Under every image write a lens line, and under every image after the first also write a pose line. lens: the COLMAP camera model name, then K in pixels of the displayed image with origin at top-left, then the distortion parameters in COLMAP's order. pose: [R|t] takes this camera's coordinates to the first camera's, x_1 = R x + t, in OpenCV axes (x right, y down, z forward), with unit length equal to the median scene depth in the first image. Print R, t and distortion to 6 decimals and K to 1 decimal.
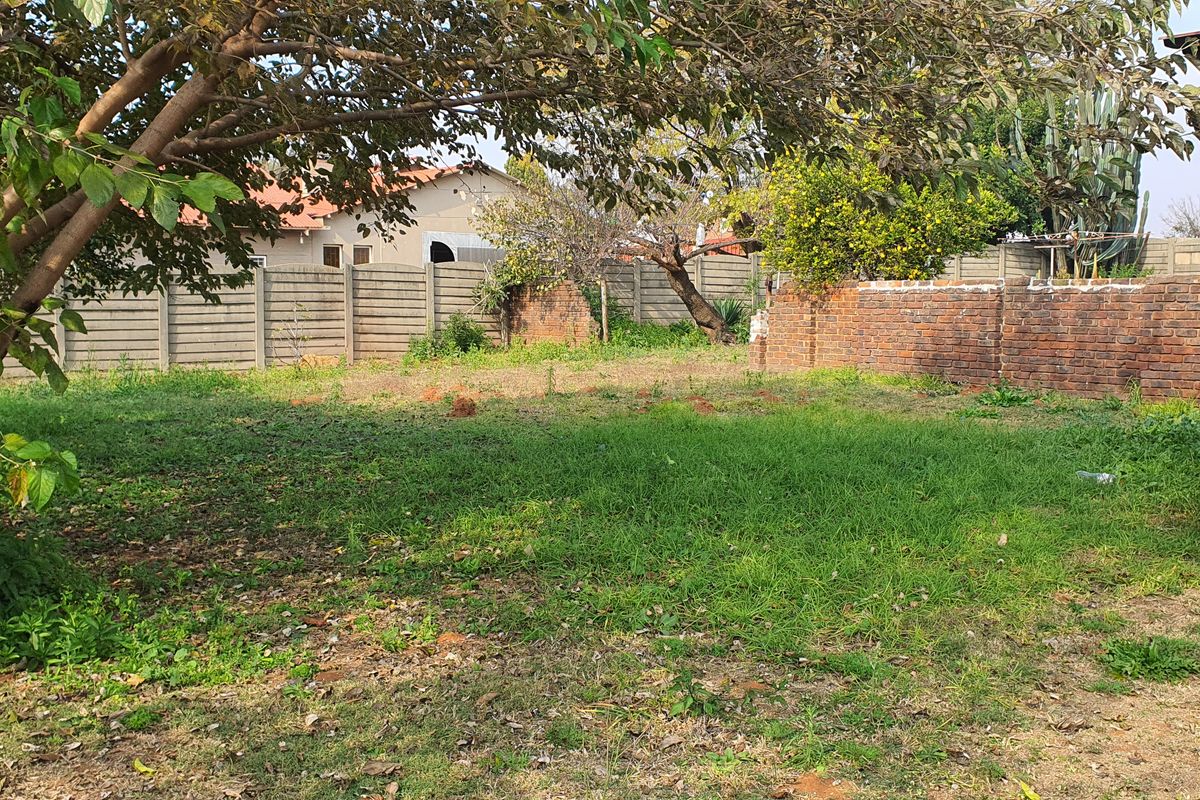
lens RADIAL K [[1308.2, 0, 571.6], [0, 1308.2, 402.0], [0, 0, 1]] dist [0.217859, -0.610707]
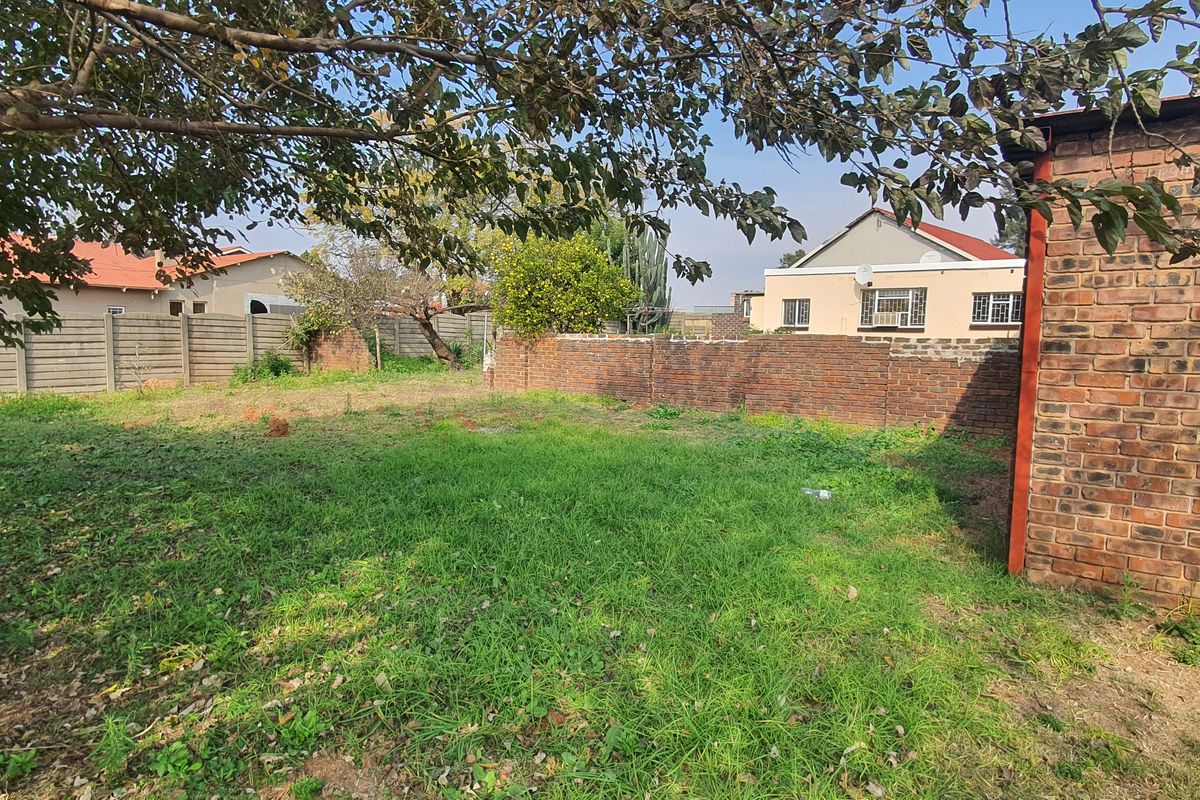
lens RADIAL K [[695.3, 0, 597.6], [0, 695.3, 407.7], [0, 0, 1]] dist [0.000153, -0.001691]
pose [[0.938593, -0.019985, 0.344446, -0.019951], [0.012674, 0.999644, 0.023464, -0.022865], [-0.344793, -0.017658, 0.938513, 0.218353]]
